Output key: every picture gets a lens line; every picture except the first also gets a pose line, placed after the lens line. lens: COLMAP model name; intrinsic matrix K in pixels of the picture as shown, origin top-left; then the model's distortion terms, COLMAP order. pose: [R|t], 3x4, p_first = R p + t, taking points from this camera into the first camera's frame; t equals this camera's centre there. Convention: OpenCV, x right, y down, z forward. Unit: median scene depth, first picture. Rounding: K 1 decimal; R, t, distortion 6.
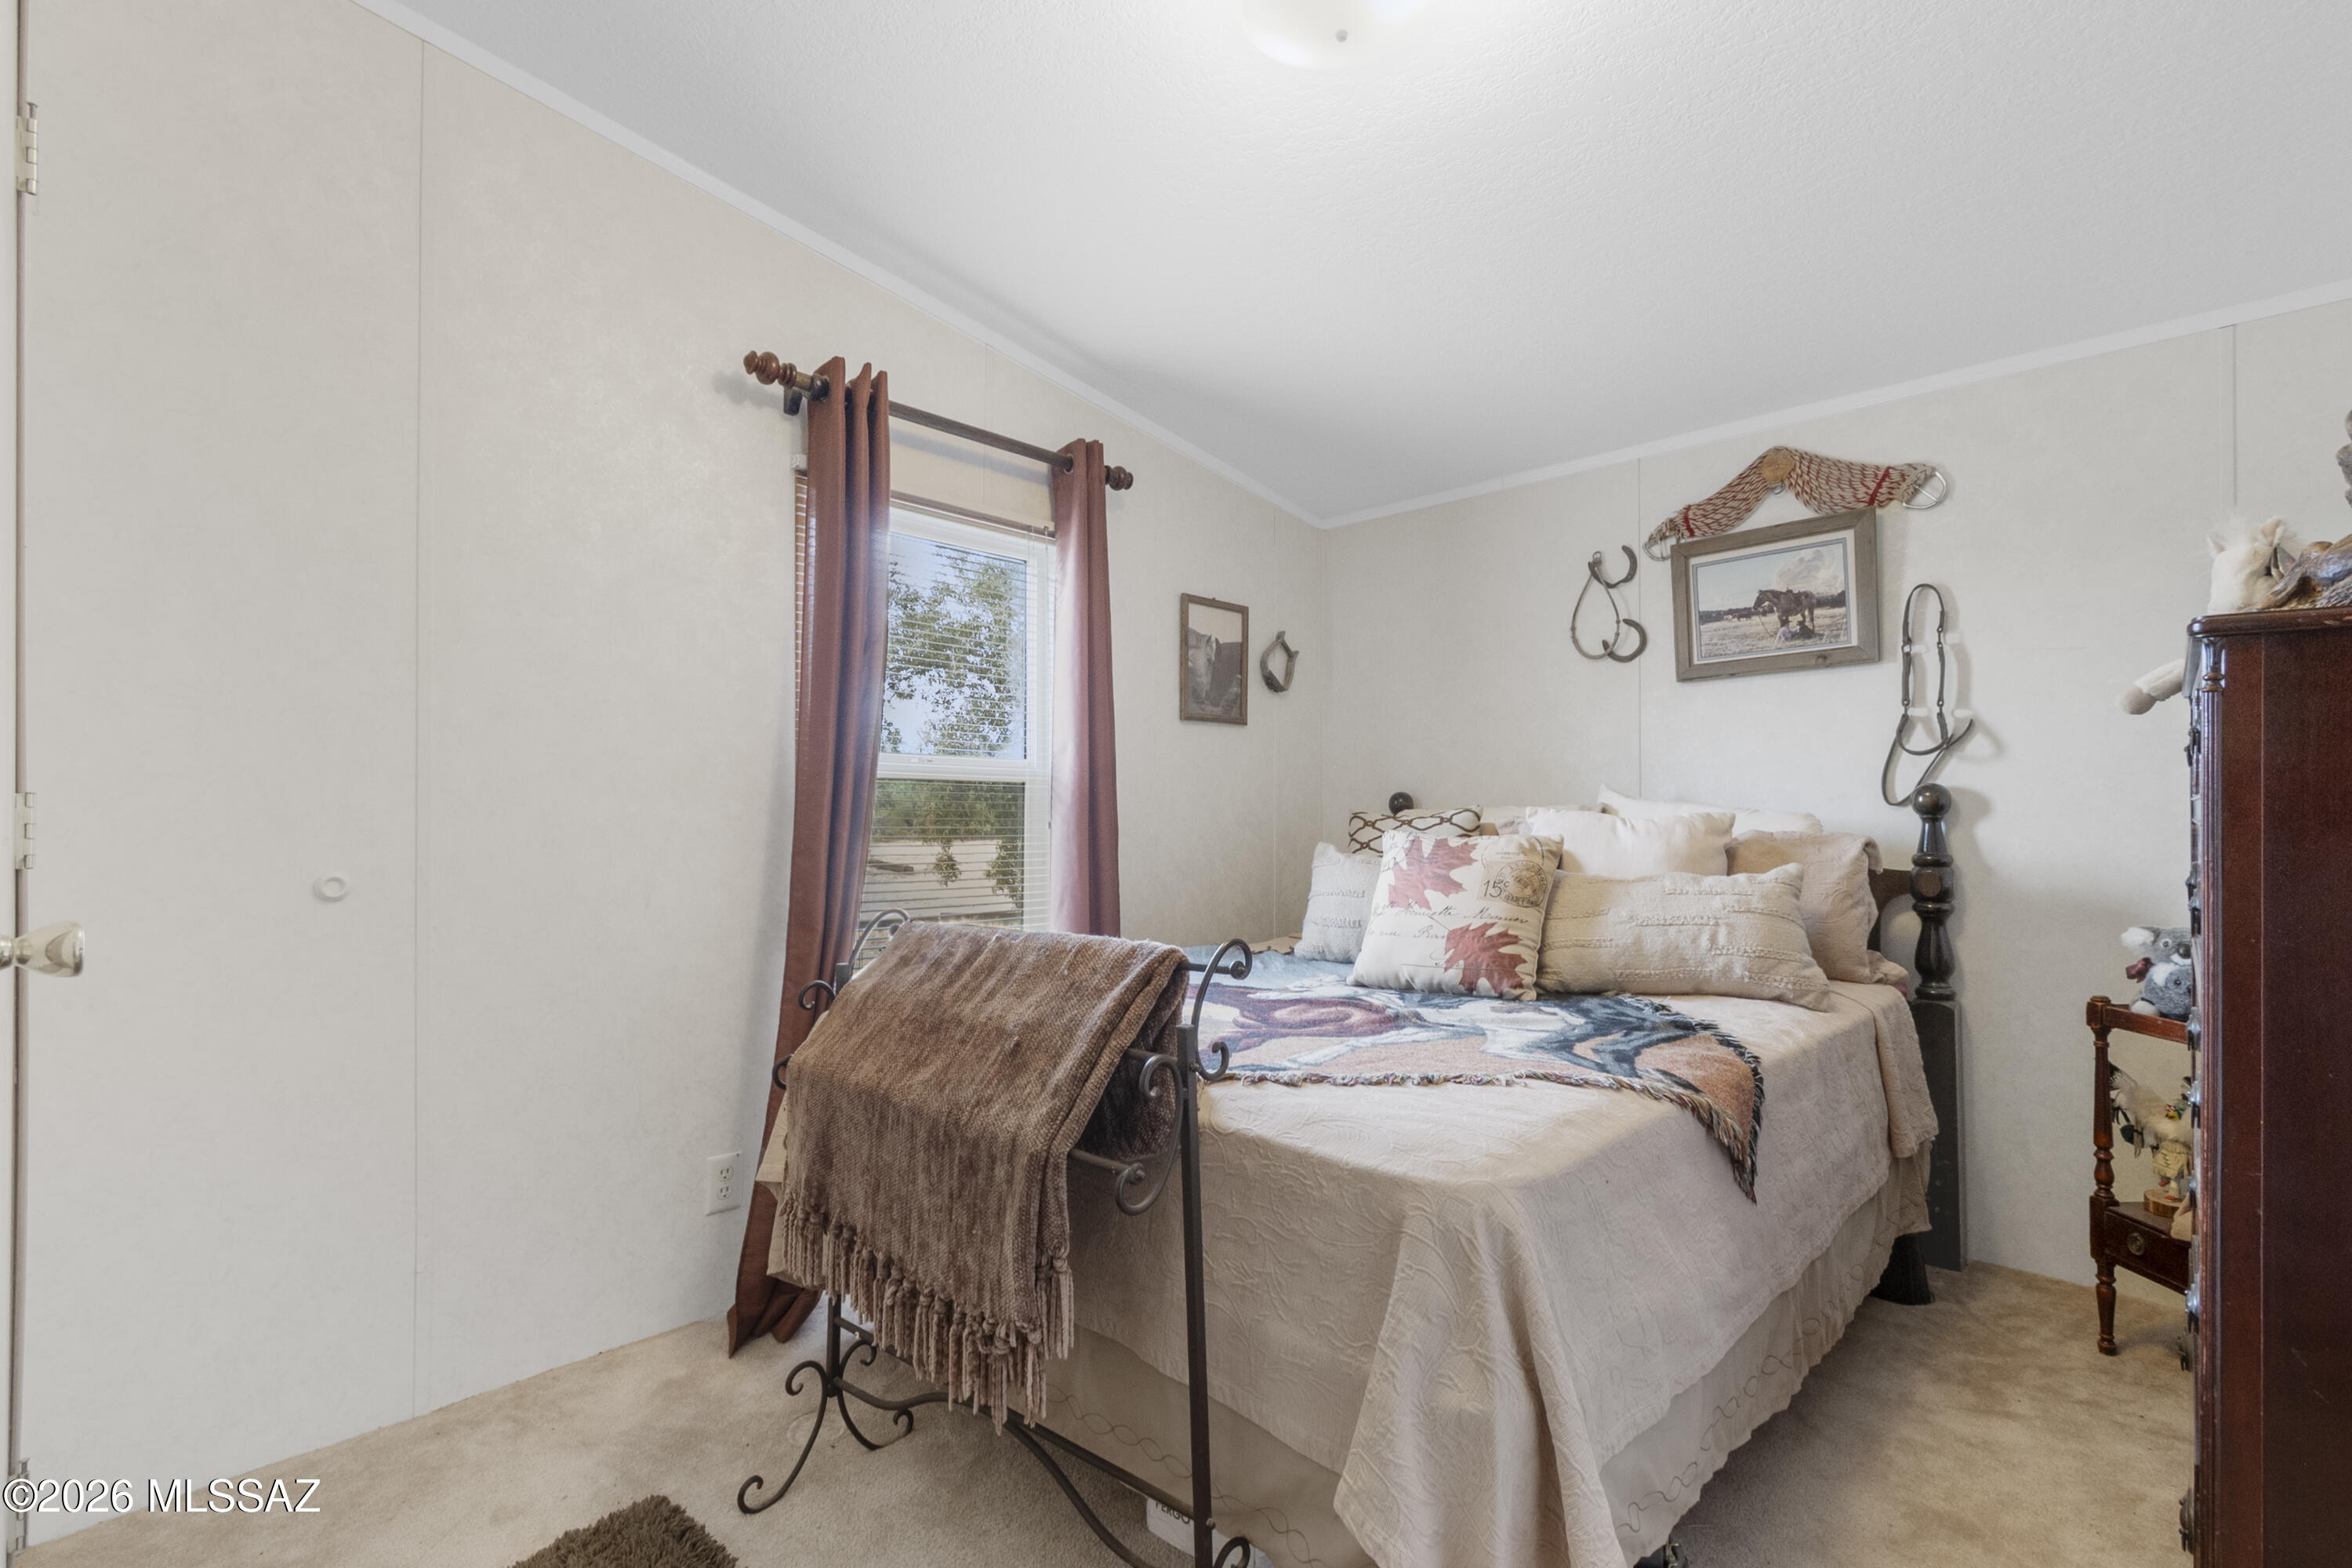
lens RADIAL K [[1067.1, 0, 1175.0], [0, 1067.1, 795.6], [0, 0, 1]] dist [0.008945, -0.003110]
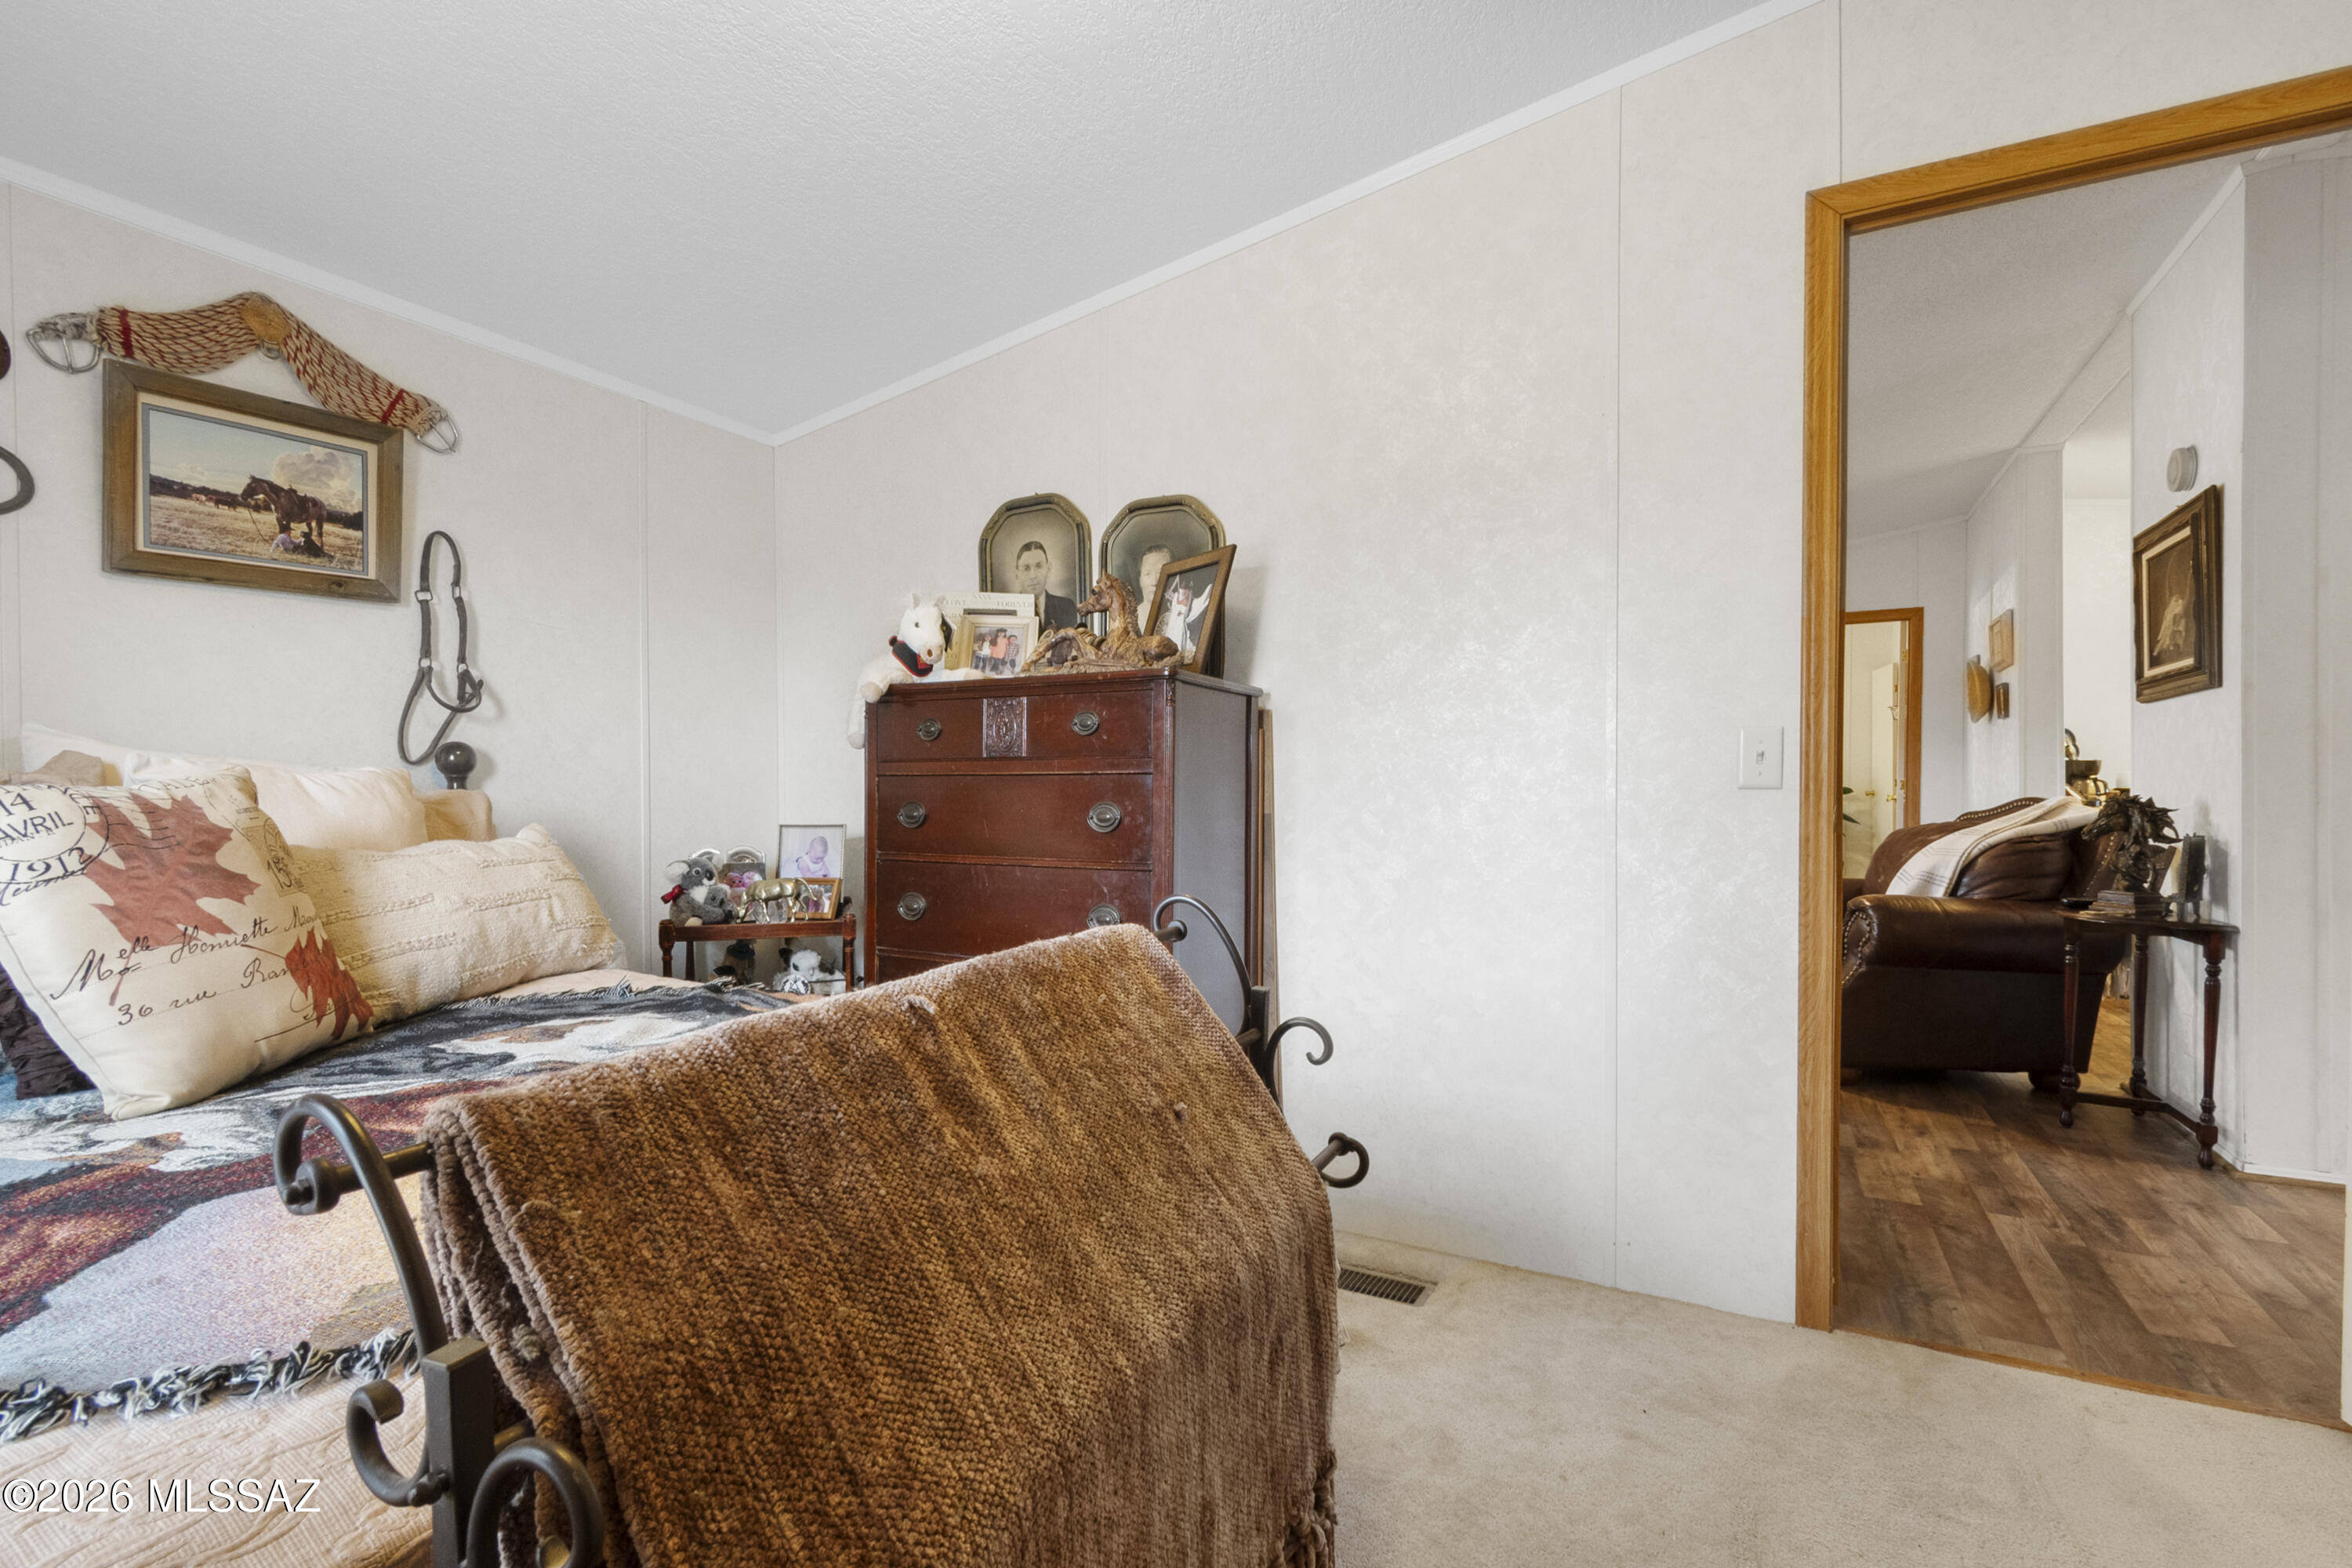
lens RADIAL K [[1067.1, 0, 1174.0], [0, 1067.1, 784.2], [0, 0, 1]] dist [0.008945, -0.003110]
pose [[-0.270636, -0.001164, 0.962681, -0.372543], [-0.014365, 0.999893, -0.002829, 0.019199], [-0.962575, -0.014595, -0.270624, 0.595891]]
